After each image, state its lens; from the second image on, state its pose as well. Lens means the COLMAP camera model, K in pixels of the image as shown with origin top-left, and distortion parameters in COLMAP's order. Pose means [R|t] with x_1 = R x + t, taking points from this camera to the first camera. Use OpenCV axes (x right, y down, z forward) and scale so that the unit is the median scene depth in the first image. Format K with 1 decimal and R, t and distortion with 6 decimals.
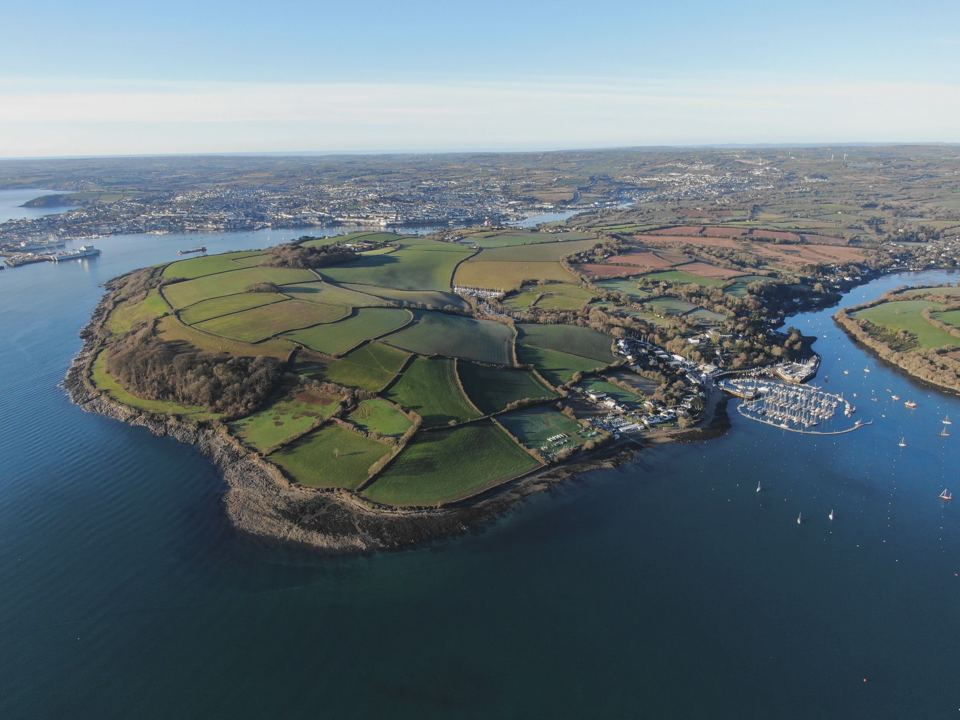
lens RADIAL K [[700.3, 0, 480.0], [0, 700.3, 360.0], [0, 0, 1]] dist [-0.002260, 0.000053]
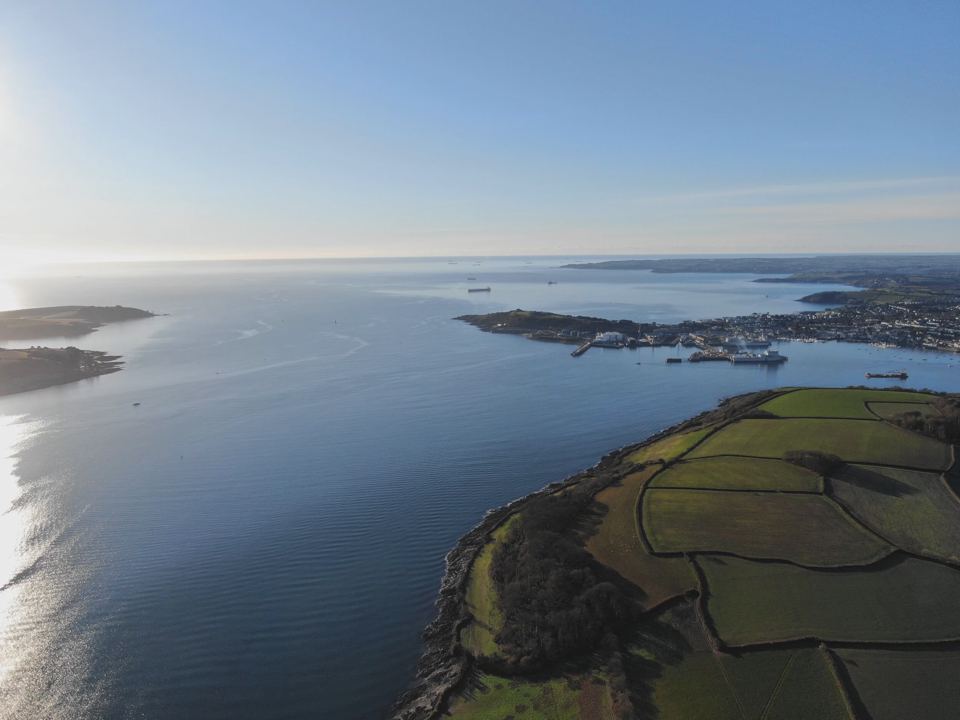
lens RADIAL K [[700.3, 0, 480.0], [0, 700.3, 360.0], [0, 0, 1]] dist [-0.002260, 0.000053]
pose [[0.453676, 0.148679, -0.878676, 0.059039], [-0.261624, 0.964759, 0.028164, -0.077419], [0.851898, 0.217106, 0.476586, 0.250112]]
